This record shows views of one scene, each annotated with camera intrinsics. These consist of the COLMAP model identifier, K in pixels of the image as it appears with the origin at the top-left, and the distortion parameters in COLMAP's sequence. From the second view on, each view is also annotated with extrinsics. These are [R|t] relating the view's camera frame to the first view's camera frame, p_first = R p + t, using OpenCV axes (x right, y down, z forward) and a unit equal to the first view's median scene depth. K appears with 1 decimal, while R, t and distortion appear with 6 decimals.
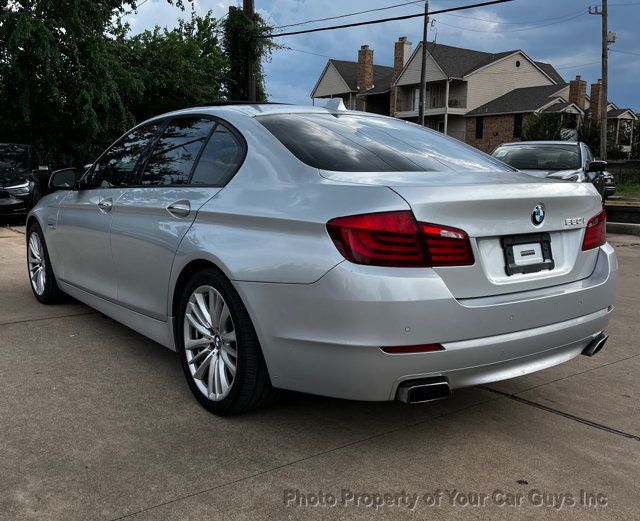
lens RADIAL K [[629.6, 0, 323.1], [0, 629.6, 281.6], [0, 0, 1]] dist [0.018174, 0.006921]
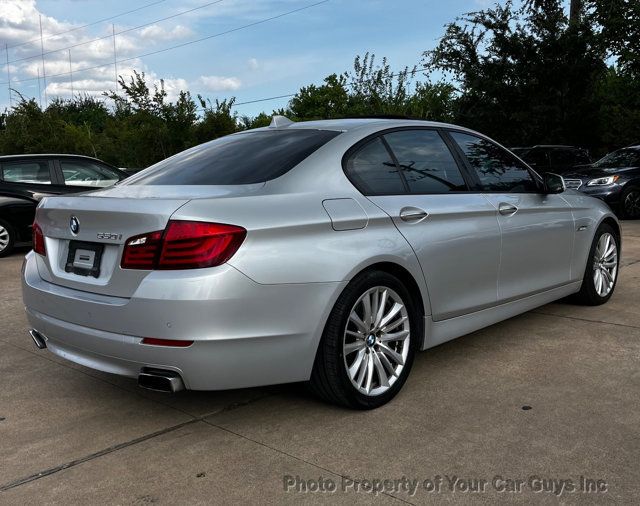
lens RADIAL K [[643.4, 0, 319.4], [0, 643.4, 238.1], [0, 0, 1]] dist [0.009749, 0.012492]
pose [[0.202684, 0.088444, -0.975242, 1.516304], [-0.145204, 0.987618, 0.059389, -0.207828], [0.968419, 0.129572, 0.213017, 1.134512]]
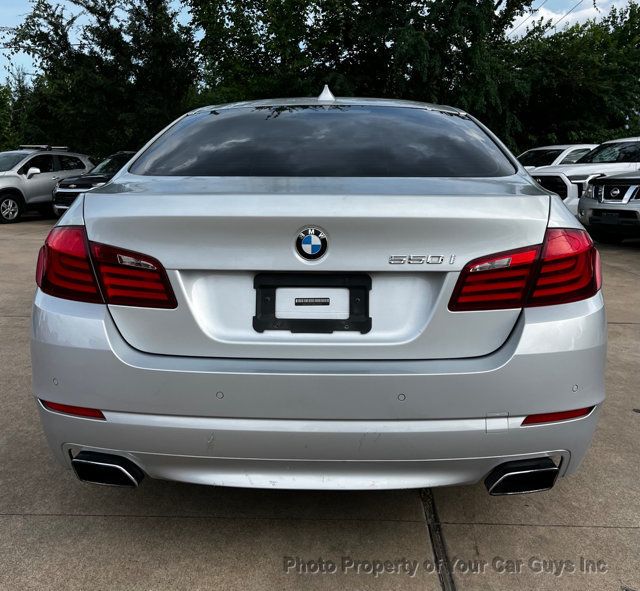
lens RADIAL K [[664.2, 0, 327.6], [0, 664.2, 274.1], [0, 0, 1]] dist [0.064499, -0.095708]
pose [[0.794332, 0.086391, -0.601310, 0.726376], [-0.106005, 0.994362, 0.002829, -0.075352], [0.598164, 0.061495, 0.799011, 0.456073]]
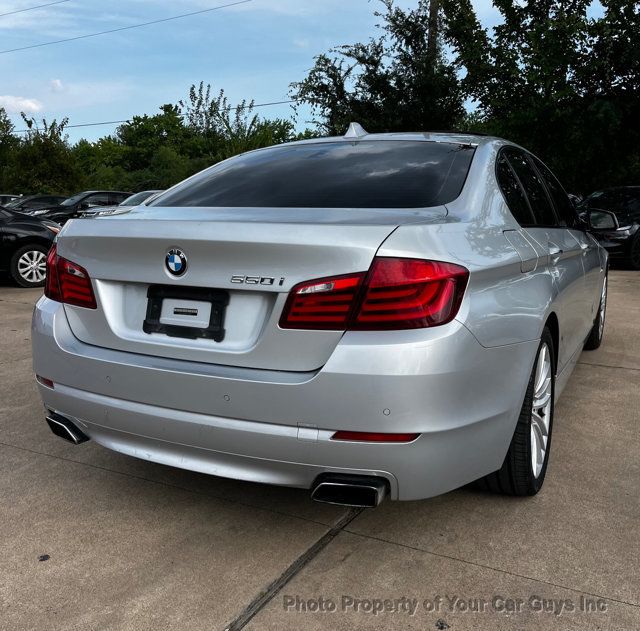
lens RADIAL K [[645.0, 0, 320.0], [0, 645.0, 315.5], [0, 0, 1]] dist [0.019934, -0.007289]
pose [[0.455674, 0.141920, -0.878760, 1.066947], [-0.158975, 0.984312, 0.076532, -0.124207], [0.875836, 0.104828, 0.471087, 0.757534]]
